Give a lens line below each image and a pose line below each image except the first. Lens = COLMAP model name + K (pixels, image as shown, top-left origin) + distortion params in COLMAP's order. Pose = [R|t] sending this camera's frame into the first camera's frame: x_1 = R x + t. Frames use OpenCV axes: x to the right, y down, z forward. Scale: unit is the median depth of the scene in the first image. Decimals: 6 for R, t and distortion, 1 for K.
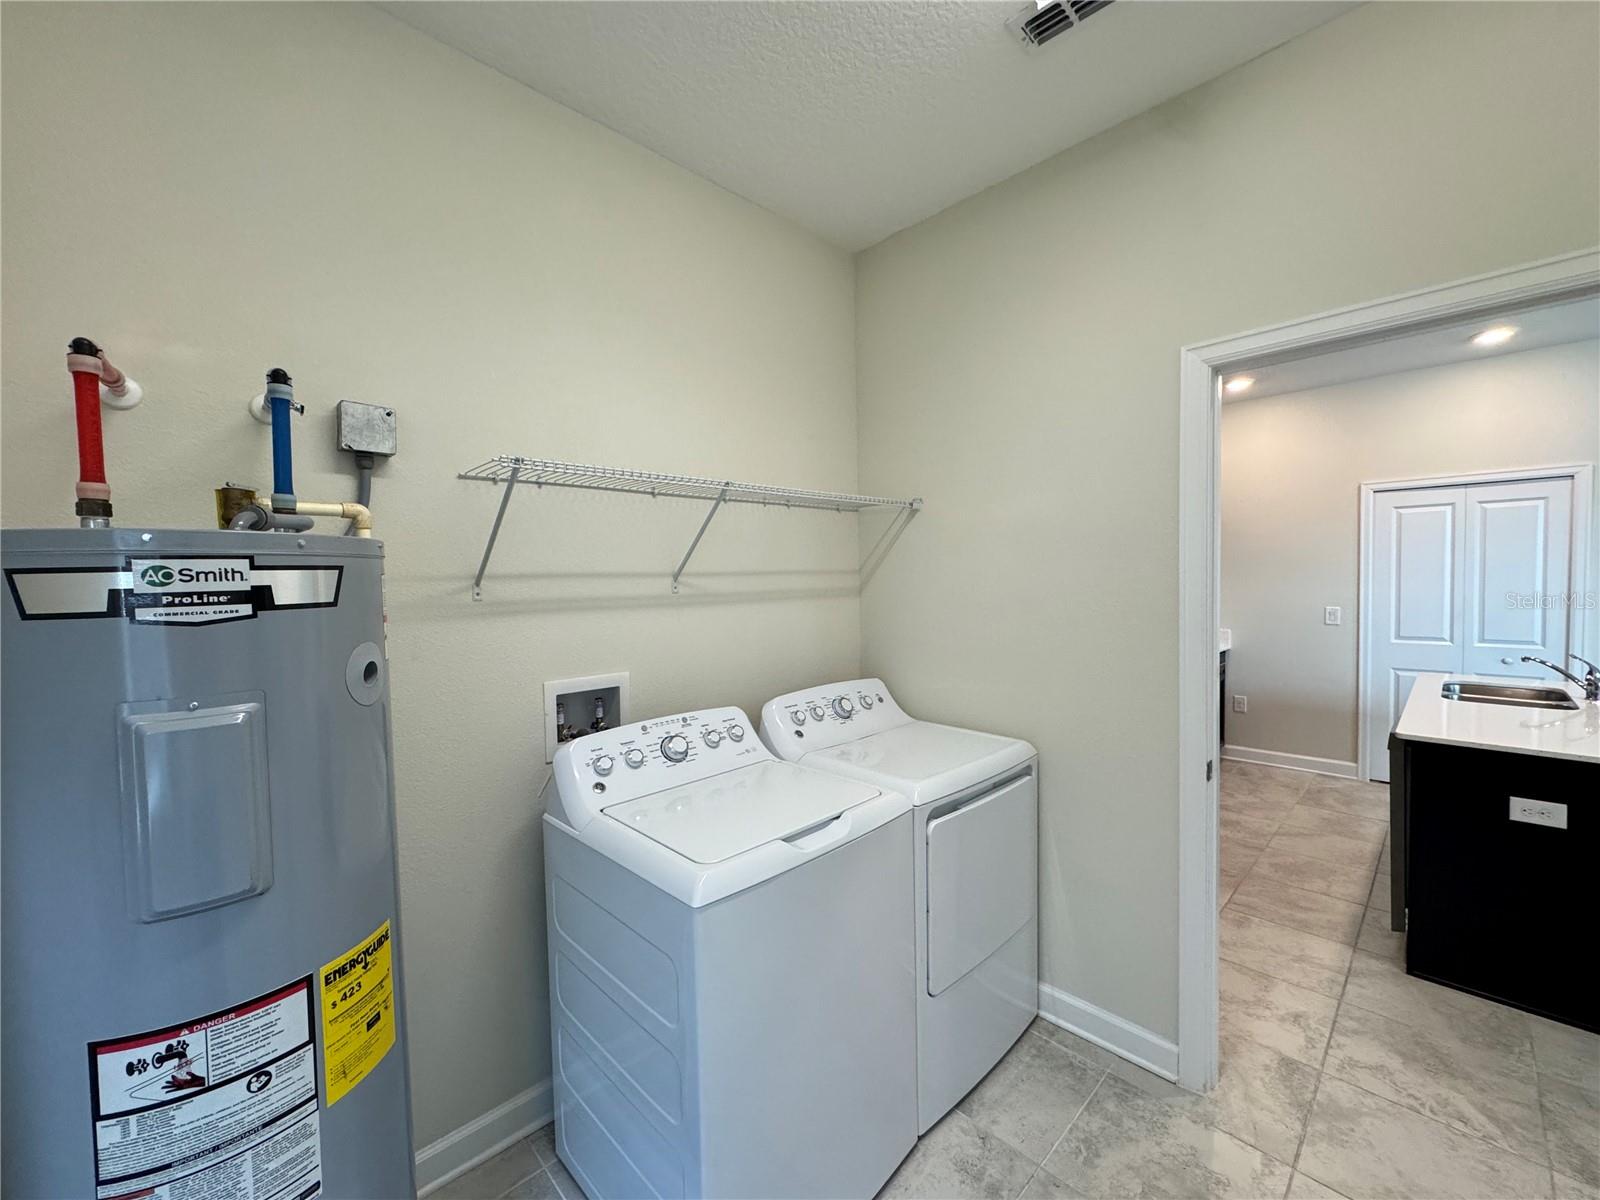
lens RADIAL K [[639.6, 0, 800.0], [0, 639.6, 600.0], [0, 0, 1]] dist [-0.000432, -0.000220]
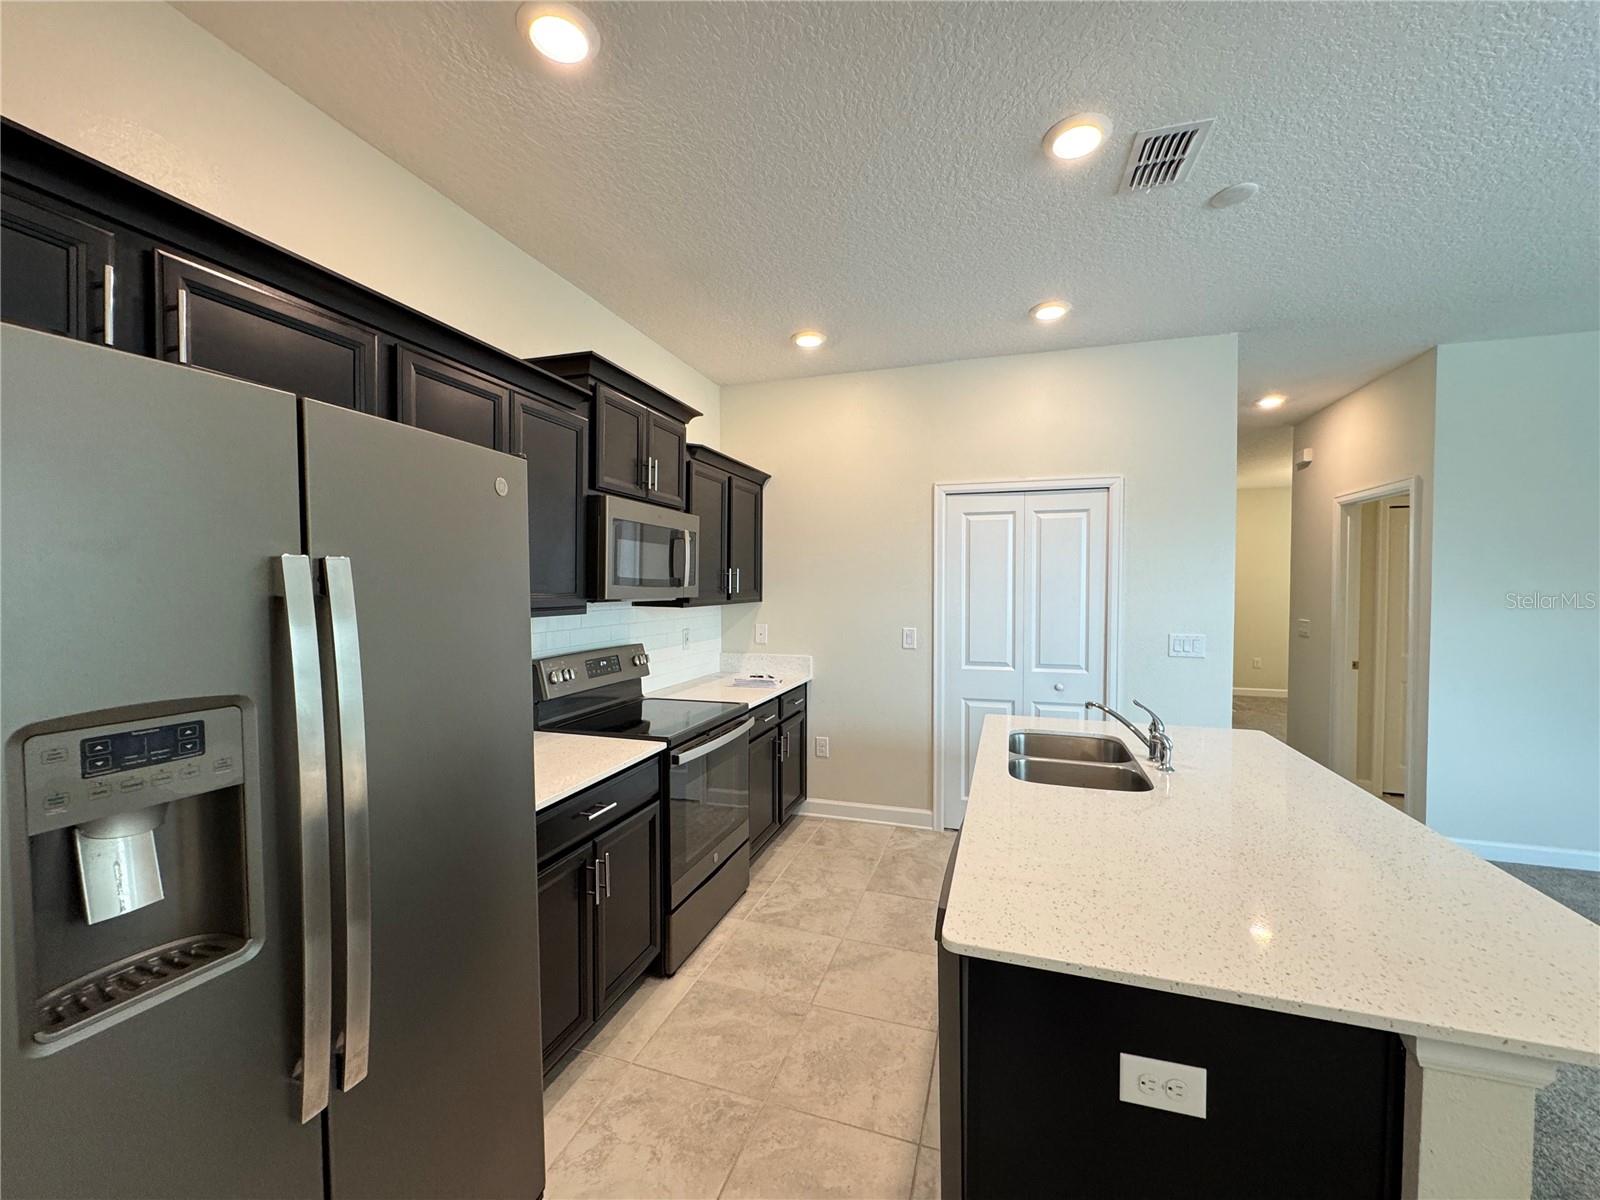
lens RADIAL K [[639.6, 0, 800.0], [0, 639.6, 600.0], [0, 0, 1]] dist [-0.000432, -0.000220]
pose [[0.885906, 0.004400, 0.463844, 0.350508], [0.001446, 0.999924, -0.012247, -0.017983], [-0.463862, 0.011521, 0.885832, 0.356029]]
